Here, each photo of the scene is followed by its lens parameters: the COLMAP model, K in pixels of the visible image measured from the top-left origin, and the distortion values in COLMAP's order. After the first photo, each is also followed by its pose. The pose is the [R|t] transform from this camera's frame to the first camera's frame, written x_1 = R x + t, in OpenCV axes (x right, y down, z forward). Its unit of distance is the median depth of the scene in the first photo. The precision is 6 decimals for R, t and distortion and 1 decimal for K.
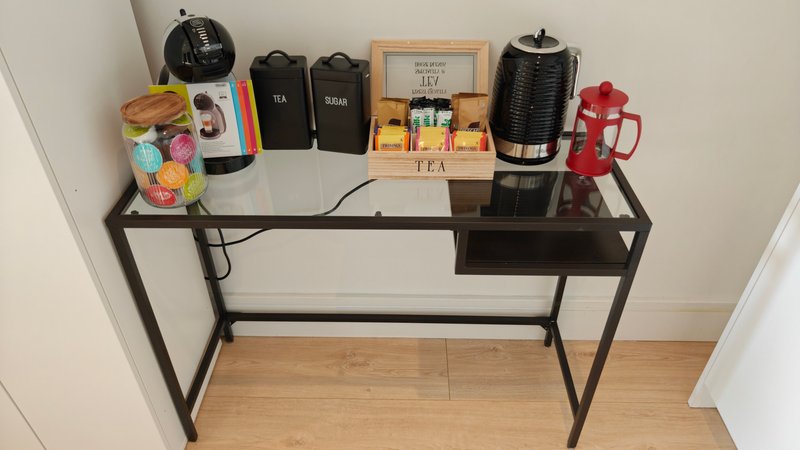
lens RADIAL K [[560.0, 0, 399.7], [0, 560.0, 222.3], [0, 0, 1]] dist [0.020835, -0.014416]
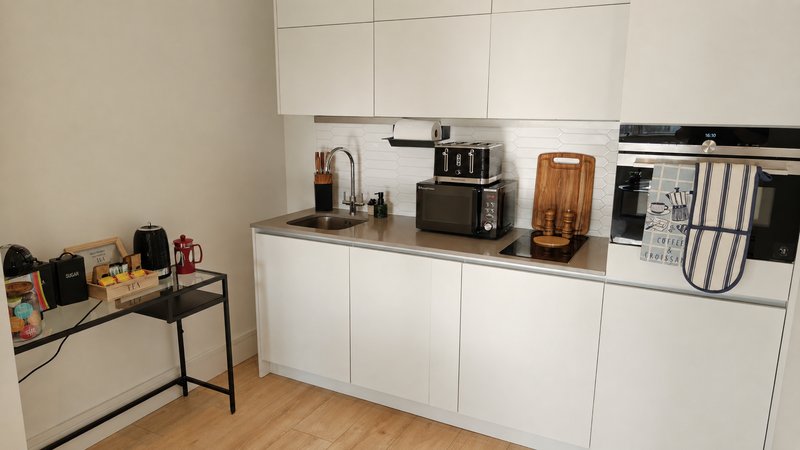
lens RADIAL K [[560.0, 0, 399.2], [0, 560.0, 225.7], [0, 0, 1]] dist [0.020835, -0.014416]
pose [[0.458712, -0.195027, 0.866919, -1.271695], [0.528144, 0.844426, -0.089490, 0.424278], [-0.714596, 0.498908, 0.490351, -0.883370]]
